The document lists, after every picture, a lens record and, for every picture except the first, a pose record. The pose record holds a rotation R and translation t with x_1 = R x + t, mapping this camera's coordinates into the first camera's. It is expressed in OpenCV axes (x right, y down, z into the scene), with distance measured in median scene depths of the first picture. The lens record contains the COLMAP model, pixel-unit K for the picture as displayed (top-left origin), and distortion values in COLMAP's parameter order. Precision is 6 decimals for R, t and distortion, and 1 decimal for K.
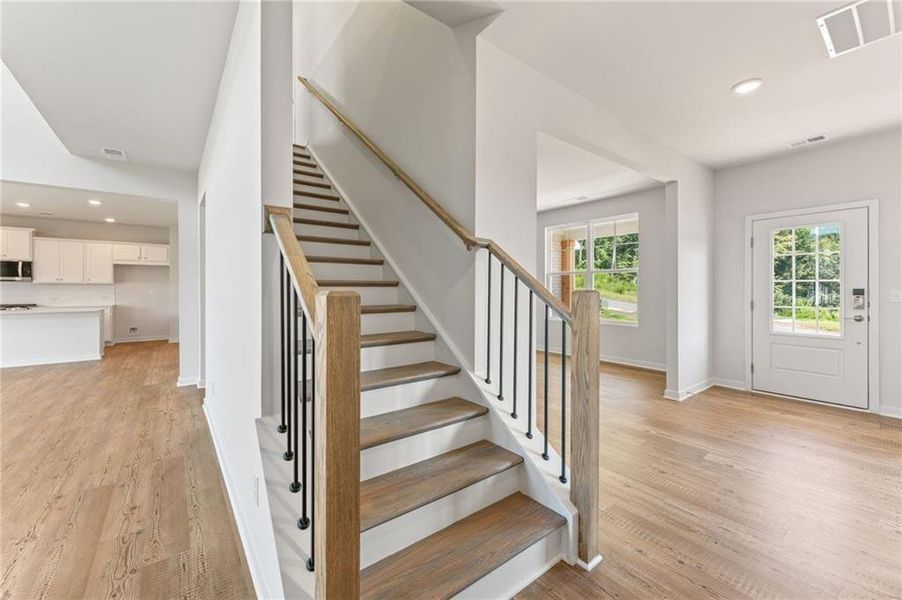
lens RADIAL K [[361.6, 0, 450.3], [0, 361.6, 290.2], [0, 0, 1]] dist [-0.001910, 0.000575]
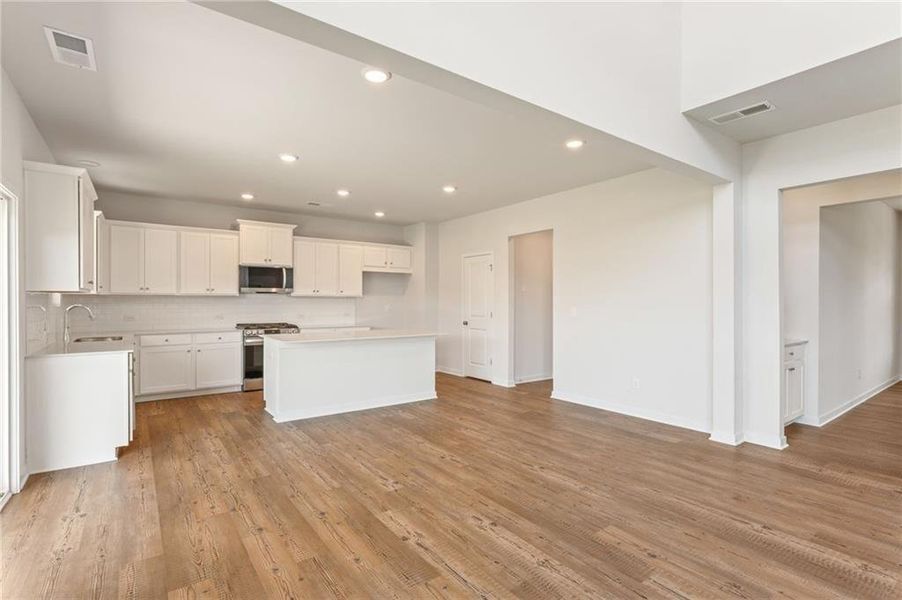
lens RADIAL K [[431.0, 0, 450.3], [0, 431.0, 299.8], [0, 0, 1]] dist [-0.005153, -0.001263]
pose [[0.999449, 0.002907, -0.033059, -0.841366], [-0.003110, 0.999977, -0.006072, -0.007253], [0.033040, 0.006171, 0.999435, 0.093593]]
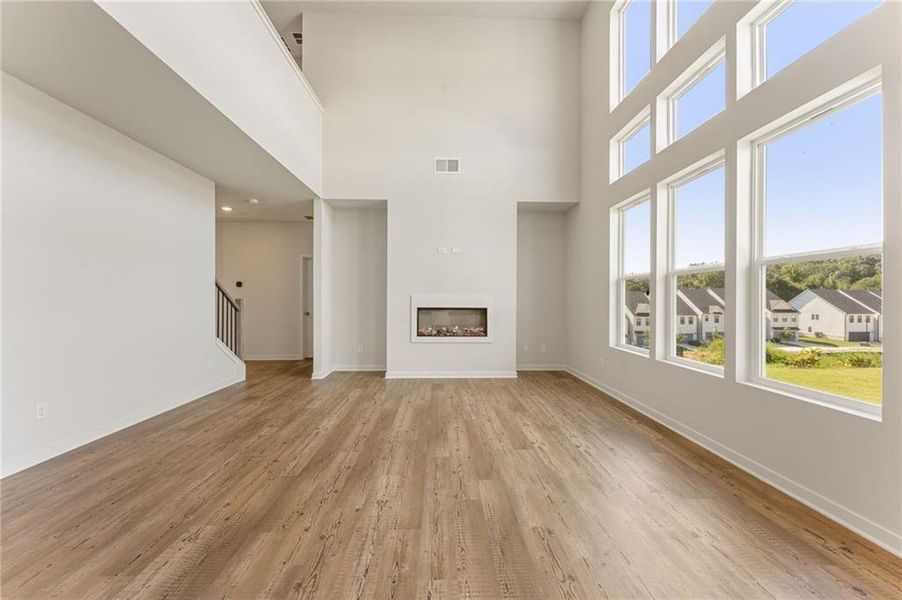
lens RADIAL K [[361.6, 0, 449.9], [0, 361.6, 298.5], [0, 0, 1]] dist [-0.001910, 0.000575]
pose [[-0.810421, -0.001234, 0.585847, -0.869234], [-0.001630, 0.999999, -0.000148, 0.000690], [-0.585846, -0.001075, -0.810422, 0.503080]]
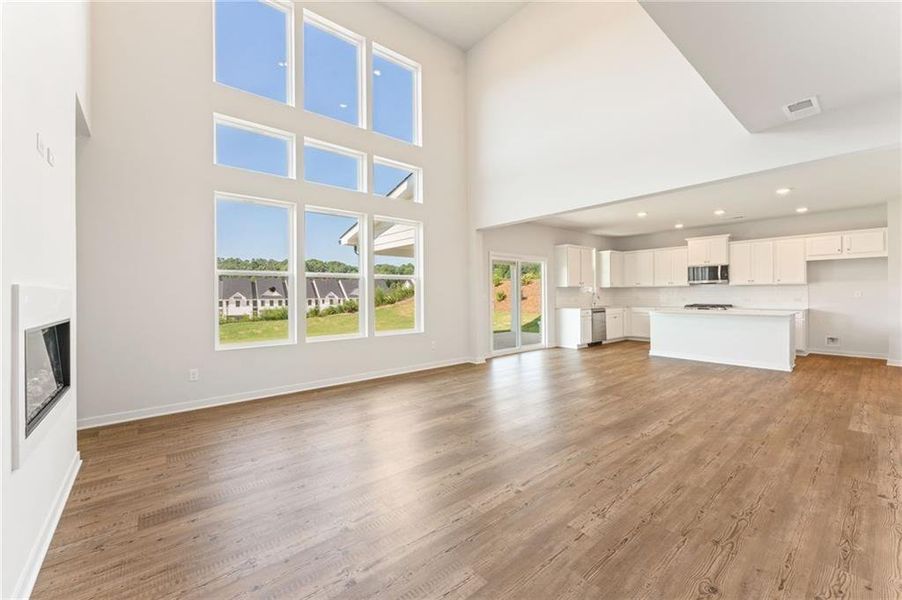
lens RADIAL K [[361.6, 0, 448.6], [0, 361.6, 293.2], [0, 0, 1]] dist [-0.001910, 0.000575]
pose [[0.033701, 0.000346, -0.999432, -0.122747], [0.005781, 0.999983, 0.000541, -0.001550], [0.999415, -0.005796, 0.033698, 0.142240]]
